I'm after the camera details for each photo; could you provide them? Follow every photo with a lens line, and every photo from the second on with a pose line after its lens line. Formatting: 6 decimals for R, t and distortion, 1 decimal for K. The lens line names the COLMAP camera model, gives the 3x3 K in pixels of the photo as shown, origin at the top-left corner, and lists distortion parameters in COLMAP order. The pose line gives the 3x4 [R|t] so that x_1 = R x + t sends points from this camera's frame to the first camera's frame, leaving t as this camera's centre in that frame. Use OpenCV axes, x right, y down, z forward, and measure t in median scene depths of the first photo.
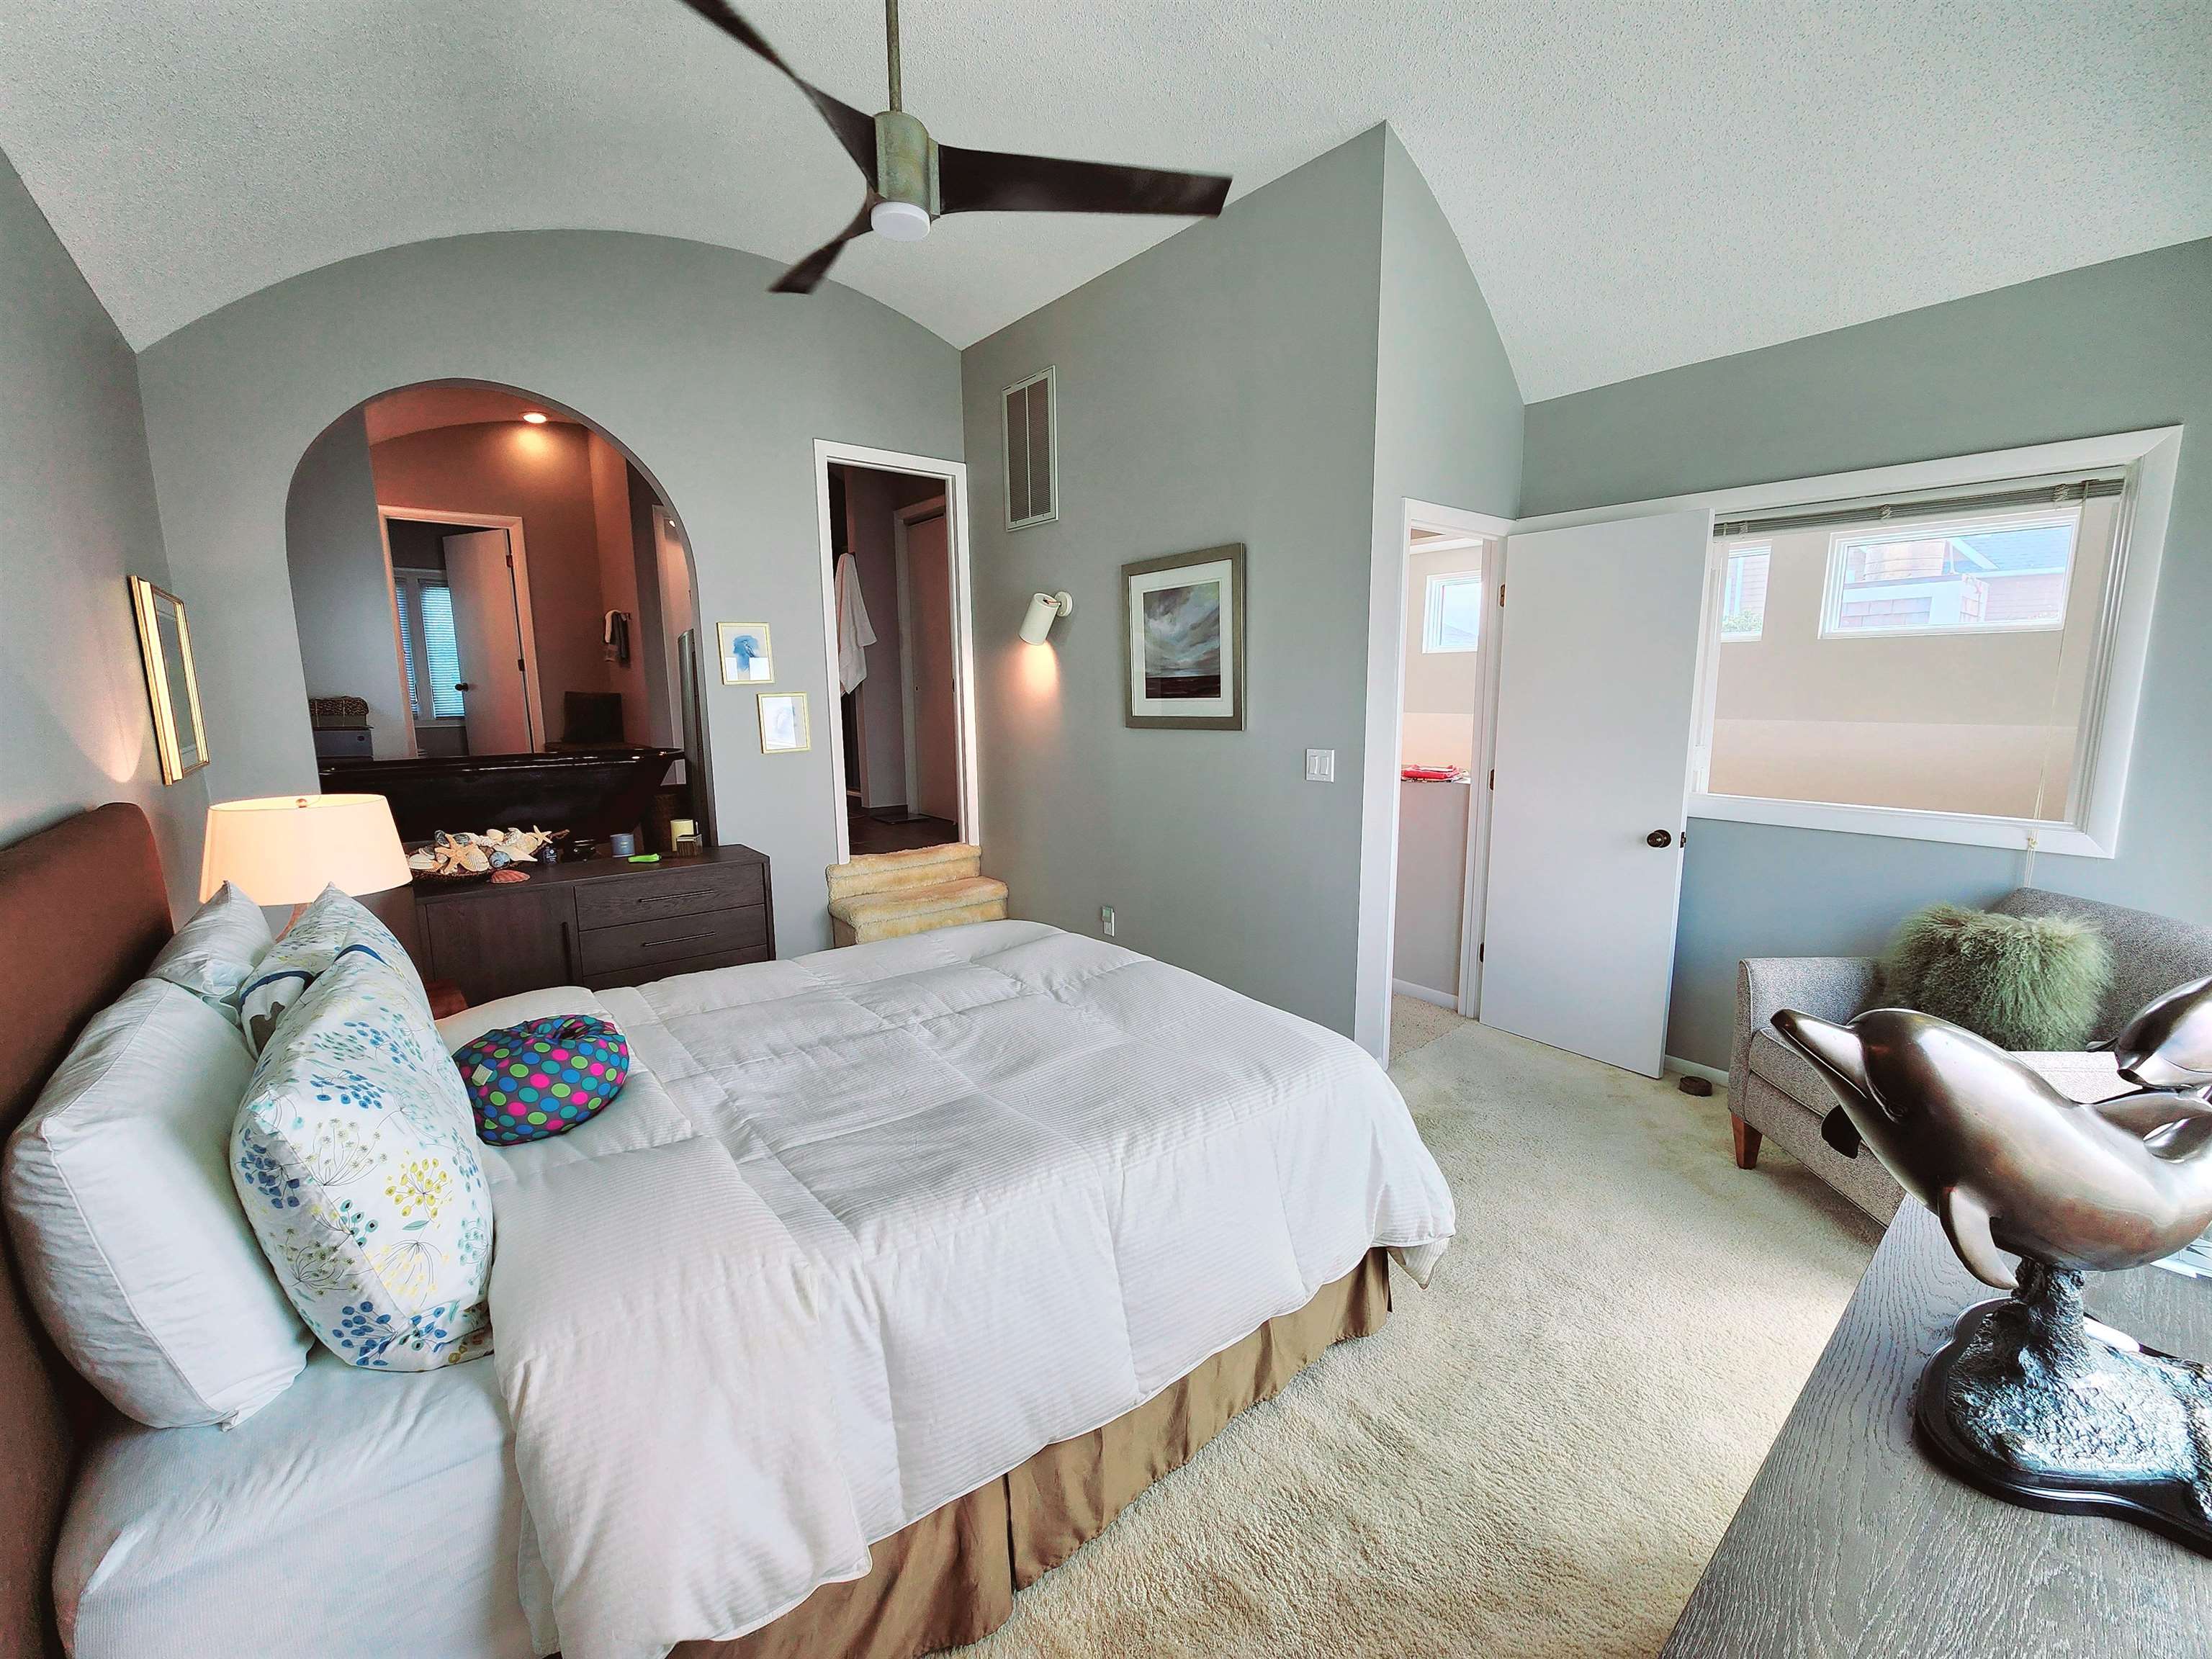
lens RADIAL K [[911.8, 0, 1111.8], [0, 911.8, 824.5], [0, 0, 1]] dist [0.000387, -0.000100]
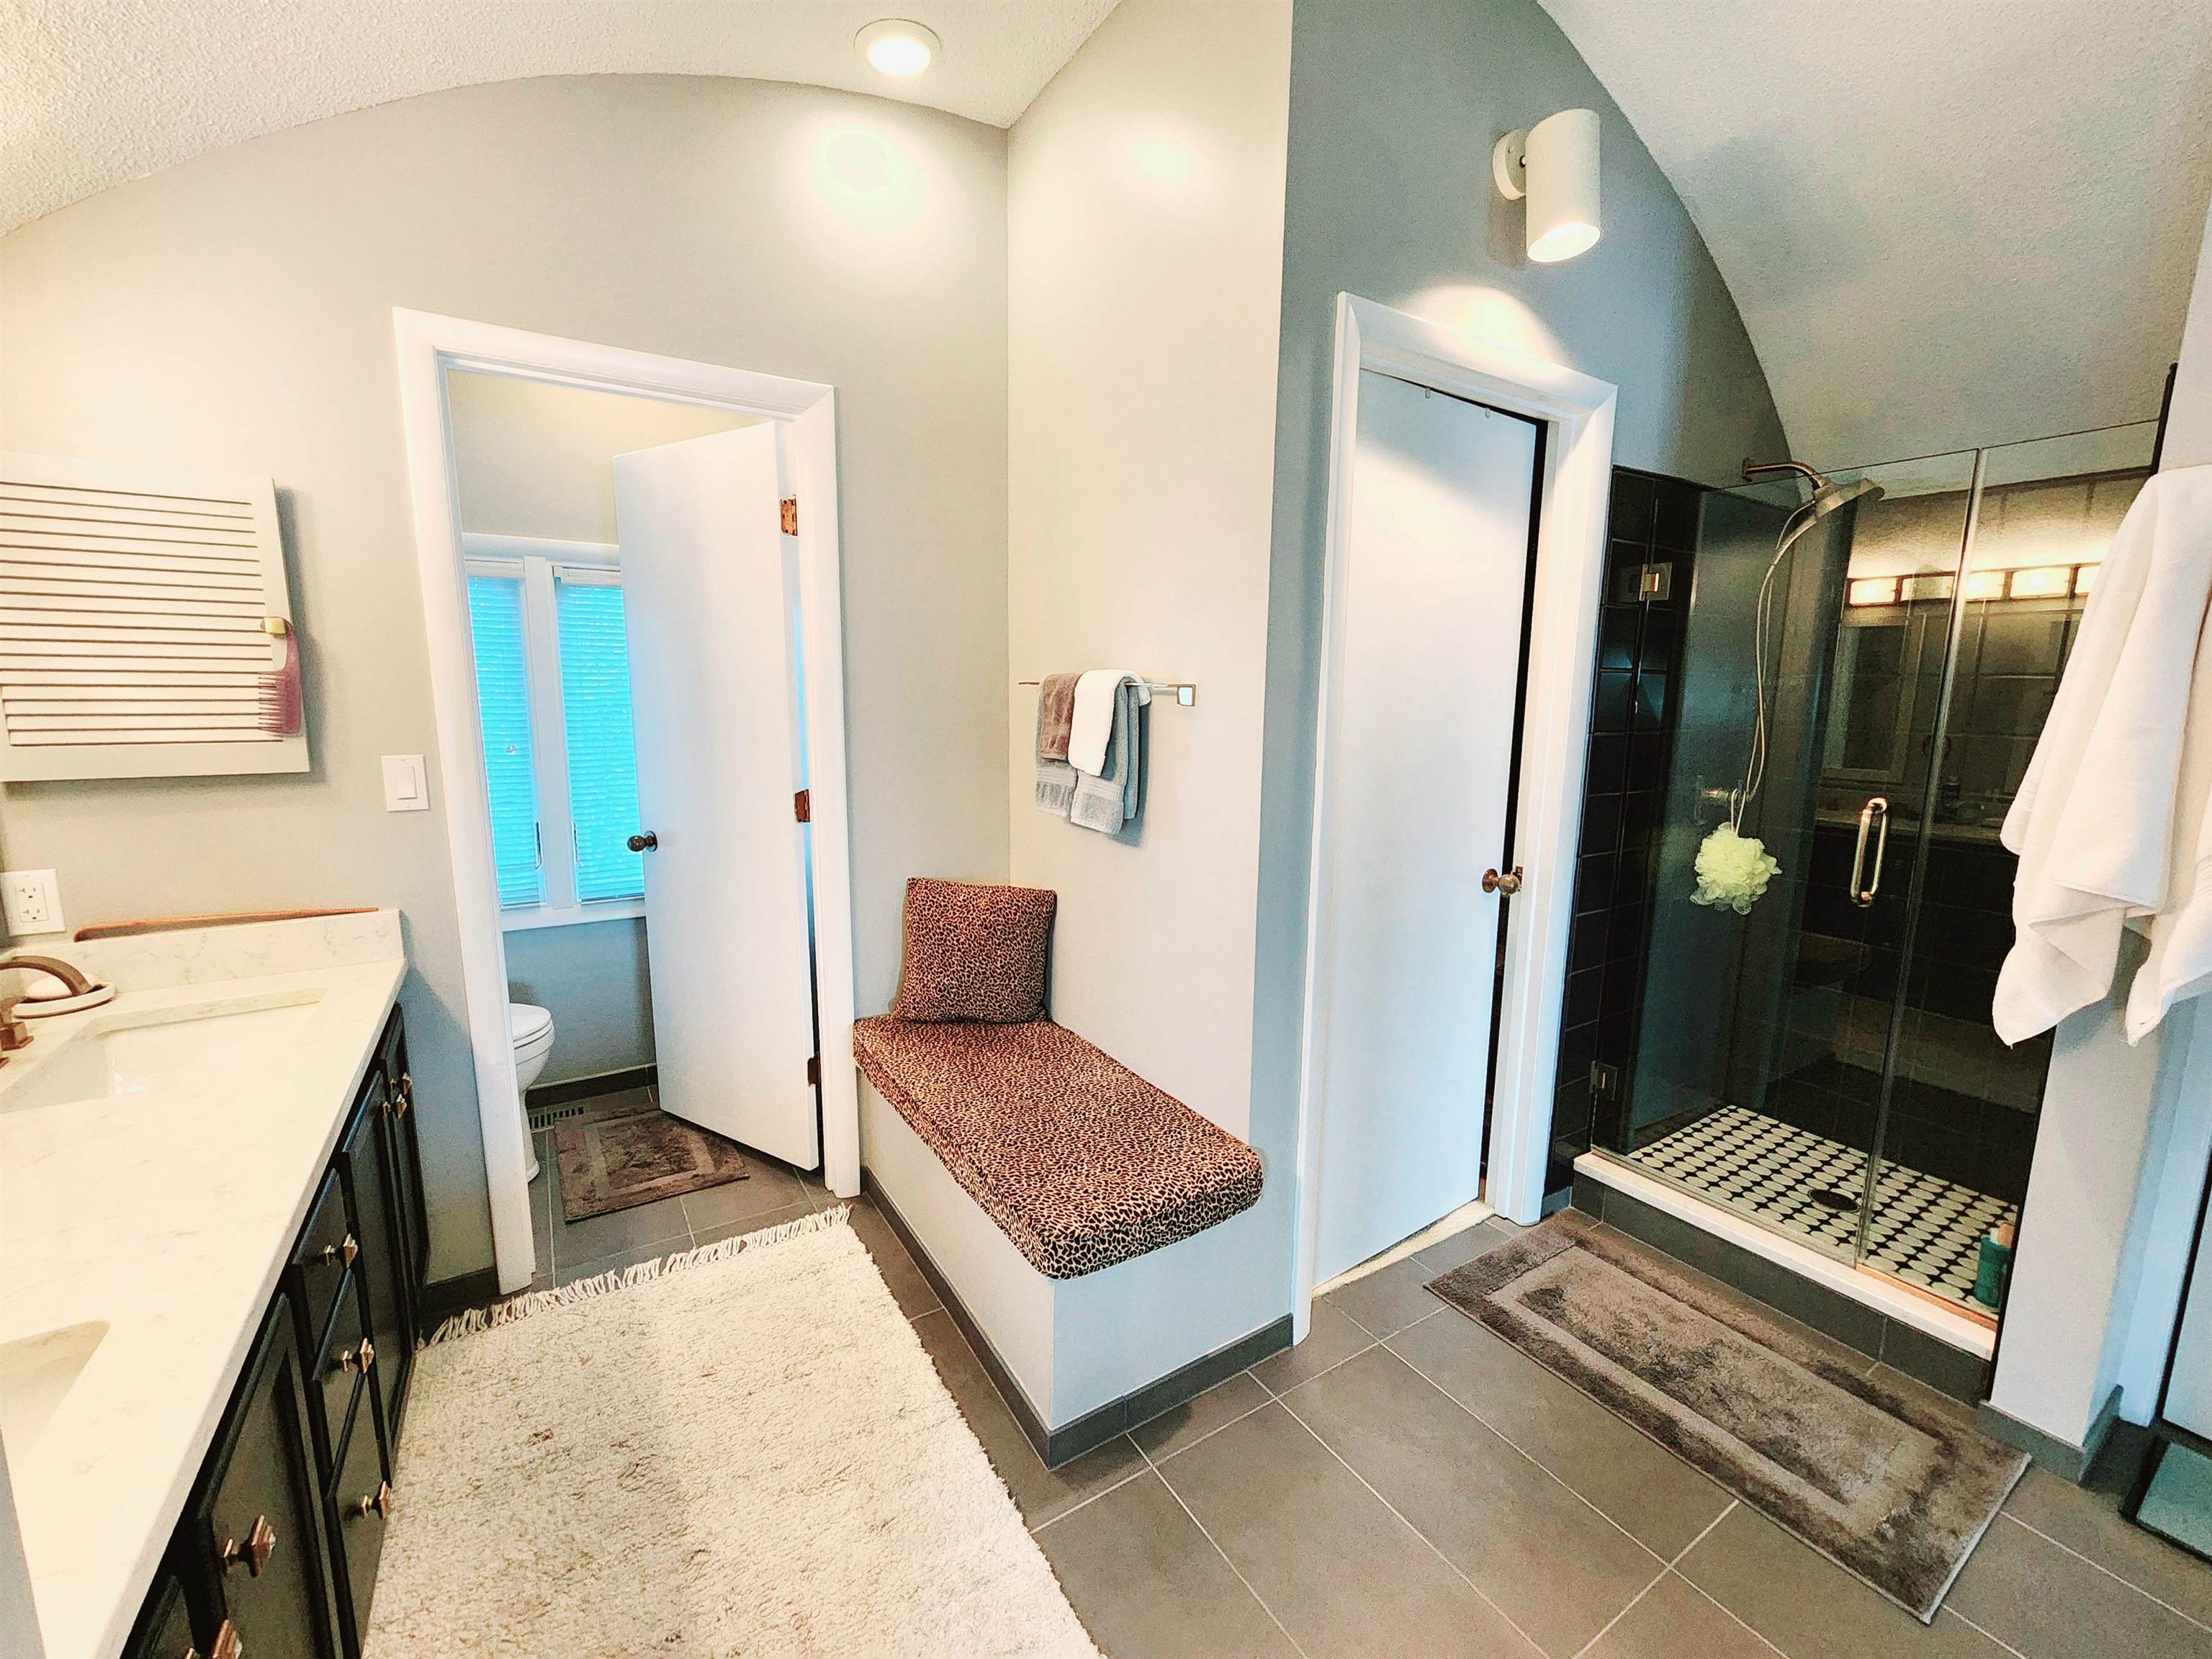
lens RADIAL K [[911.8, 0, 1111.8], [0, 911.8, 824.5], [0, 0, 1]] dist [0.000387, -0.000100]
pose [[0.990637, 0.039924, -0.130557, -0.488154], [-0.039990, 0.999198, 0.002121, -0.176977], [0.130537, 0.003120, 0.991438, 0.670814]]
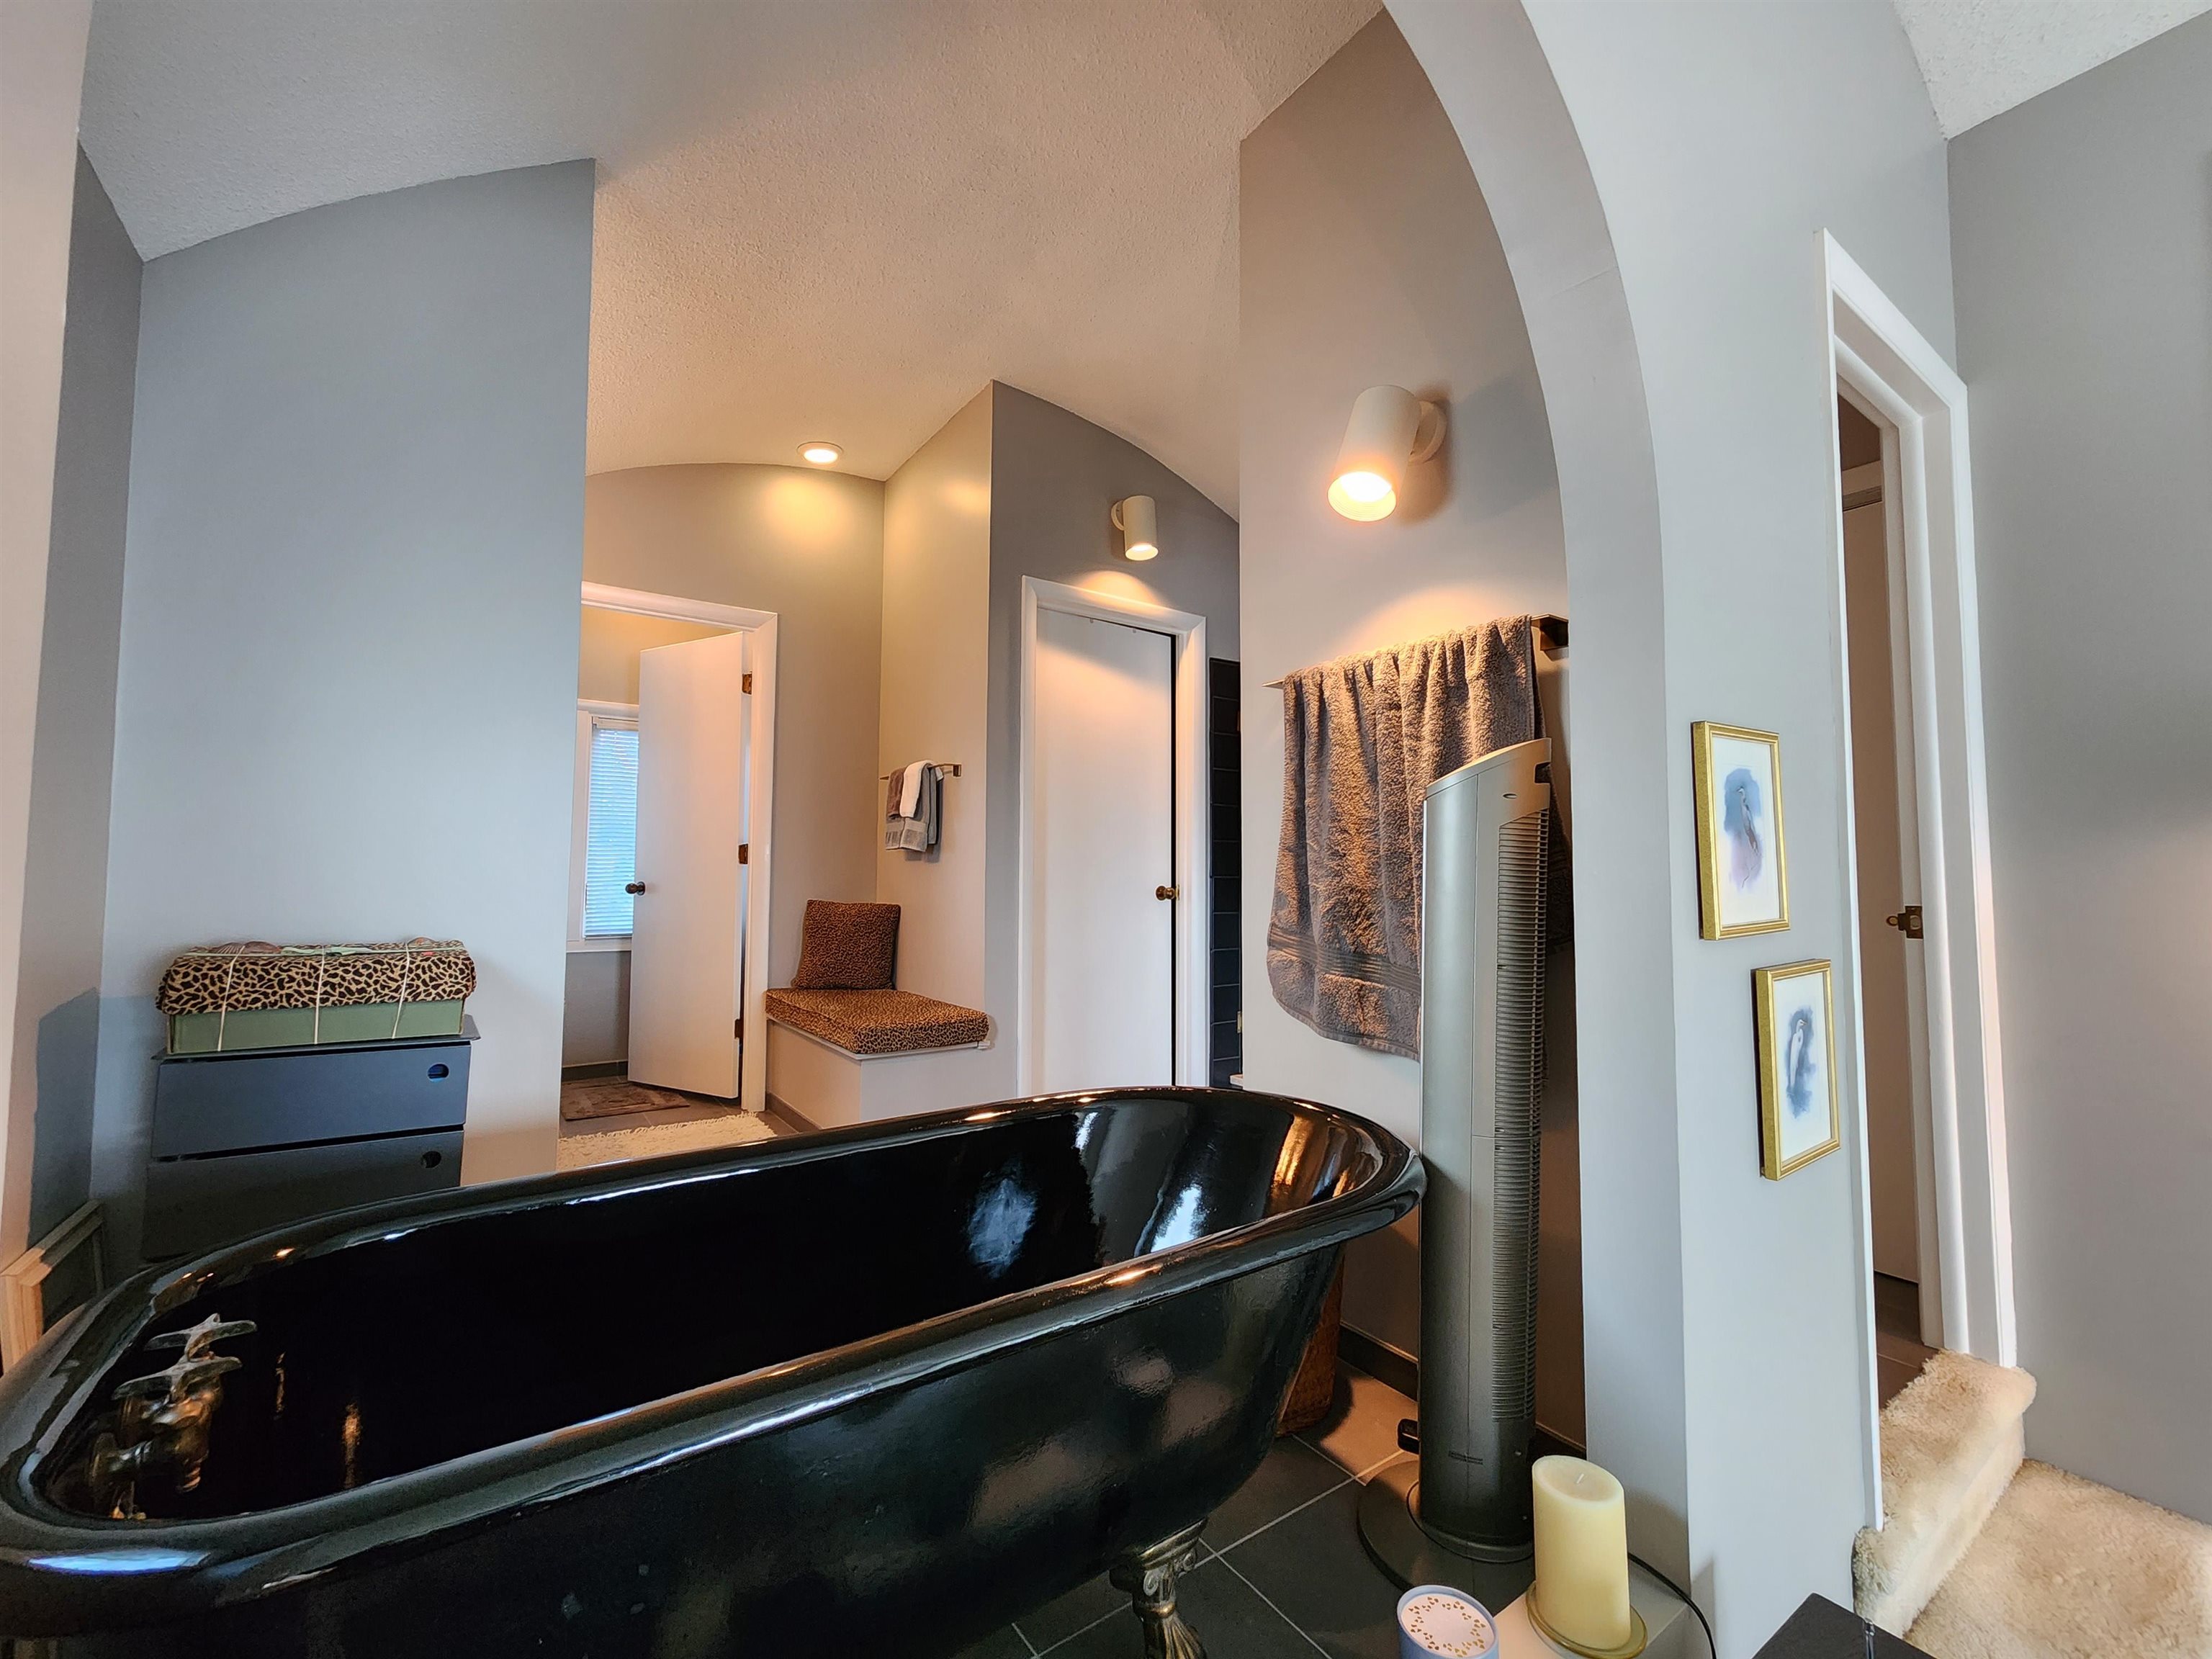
lens RADIAL K [[911.8, 0, 1111.8], [0, 911.8, 824.5], [0, 0, 1]] dist [0.000387, -0.000100]
pose [[0.996291, 0.008271, -0.085647, -0.369158], [-0.025984, 0.977819, -0.207835, -0.079633], [0.082028, 0.209290, 0.974407, 0.453732]]
